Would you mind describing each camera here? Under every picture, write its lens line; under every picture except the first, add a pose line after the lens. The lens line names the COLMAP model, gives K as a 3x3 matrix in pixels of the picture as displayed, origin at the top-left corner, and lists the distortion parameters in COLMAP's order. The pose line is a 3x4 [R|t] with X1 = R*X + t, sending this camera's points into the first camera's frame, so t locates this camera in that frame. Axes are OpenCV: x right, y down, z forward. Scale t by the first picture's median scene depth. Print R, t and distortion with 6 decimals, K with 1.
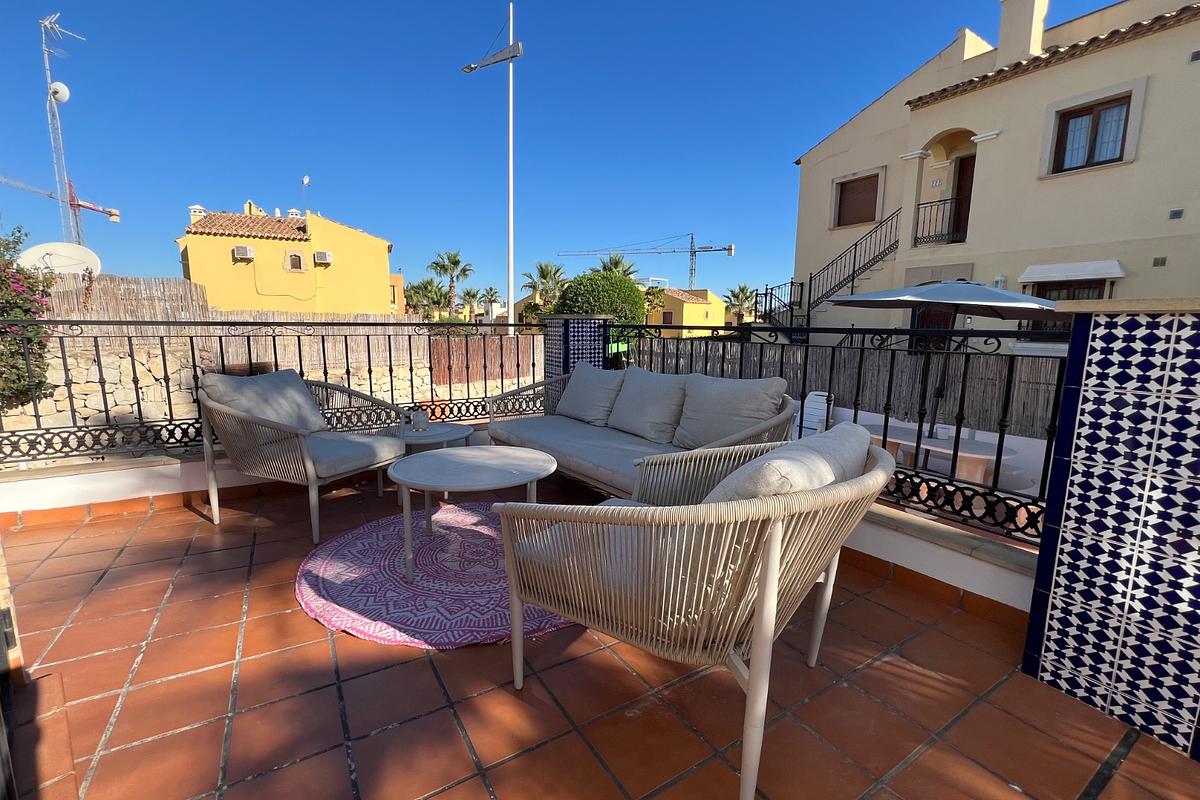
lens RADIAL K [[506.4, 0, 598.3], [0, 506.4, 394.9], [0, 0, 1]] dist [0.000397, -0.000020]
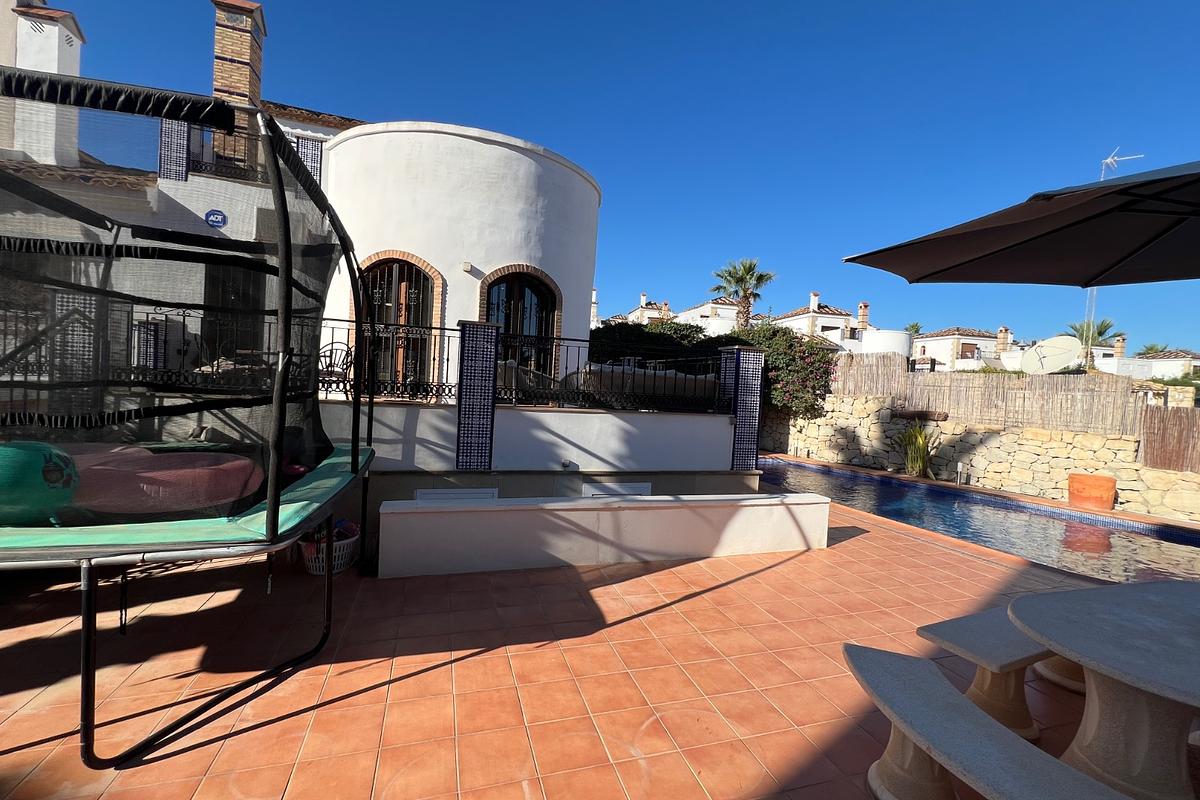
lens RADIAL K [[506.4, 0, 598.3], [0, 506.4, 394.9], [0, 0, 1]] dist [0.000397, -0.000020]
pose [[-0.245978, -0.002550, -0.969272, 0.514932], [-0.194364, 0.979815, 0.046747, 0.000206], [0.949588, 0.199890, -0.241509, 0.316342]]
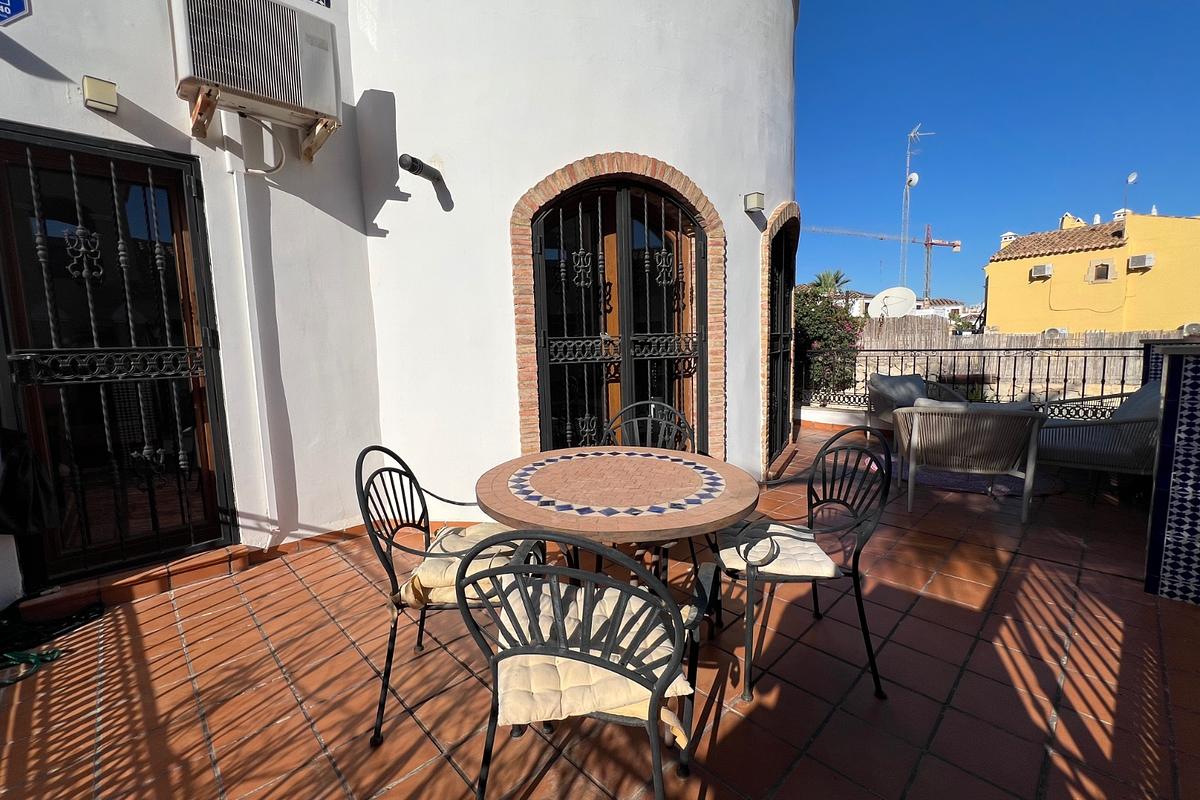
lens RADIAL K [[504.1, 0, 599.0], [0, 504.1, 394.5], [0, 0, 1]] dist [0.000353, 0.000644]
pose [[0.207219, 0.088322, -0.974299, 0.248777], [-0.114211, 0.991290, 0.065572, 0.008496], [0.971605, 0.097688, 0.215501, -0.133965]]
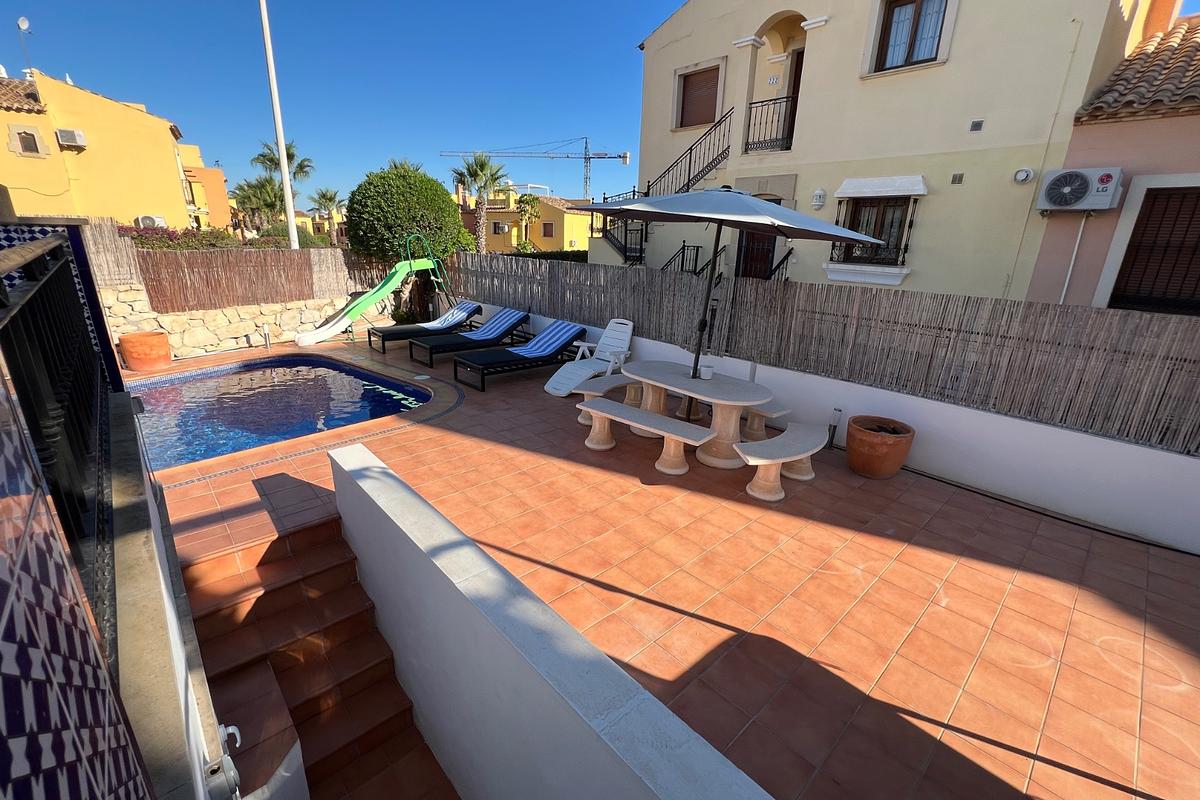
lens RADIAL K [[506.4, 0, 598.3], [0, 506.4, 394.9], [0, 0, 1]] dist [0.000397, -0.000020]
pose [[0.981829, -0.039466, 0.185618, 0.157105], [0.008560, 0.986350, 0.164437, -0.014511], [-0.189574, -0.159860, 0.968766, 0.086517]]
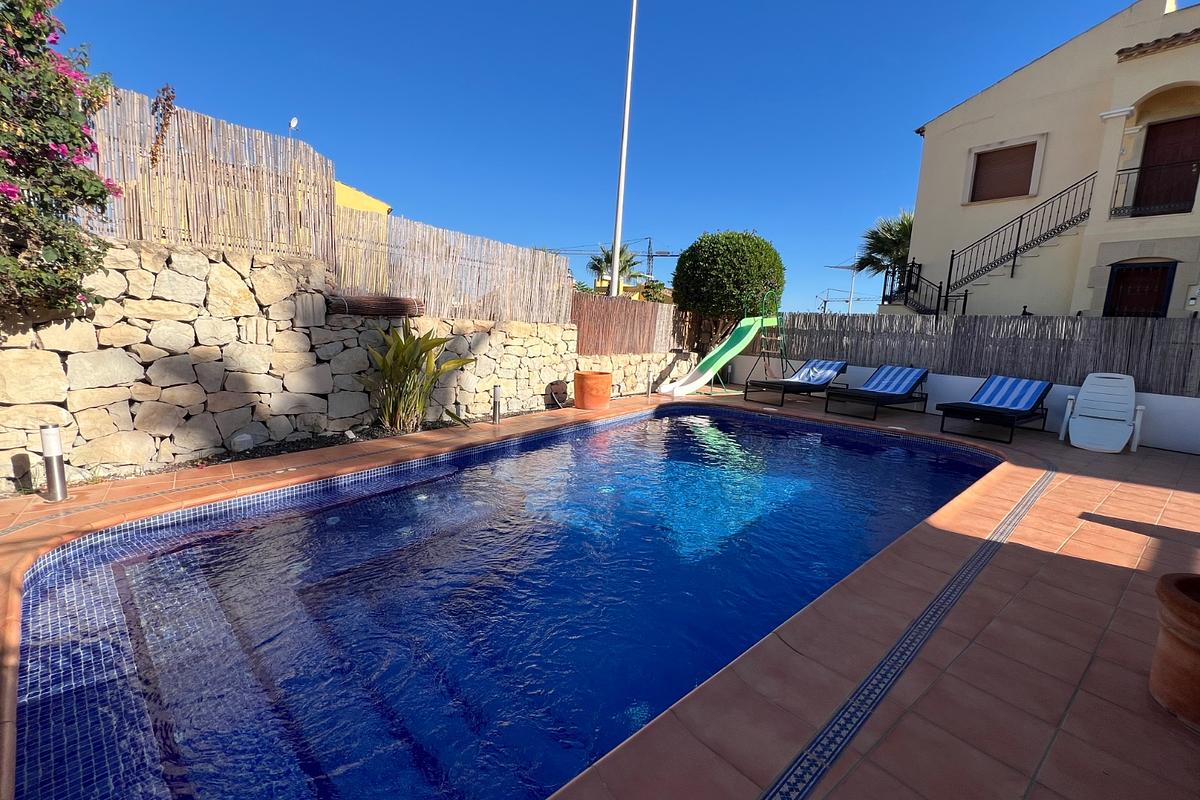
lens RADIAL K [[504.1, 0, 599.0], [0, 504.1, 394.5], [0, 0, 1]] dist [0.000353, 0.000644]
pose [[0.992249, 0.026834, 0.121332, -0.311448], [-0.026064, 0.999629, -0.007932, 0.037132], [-0.121500, 0.004708, 0.992580, 0.210040]]
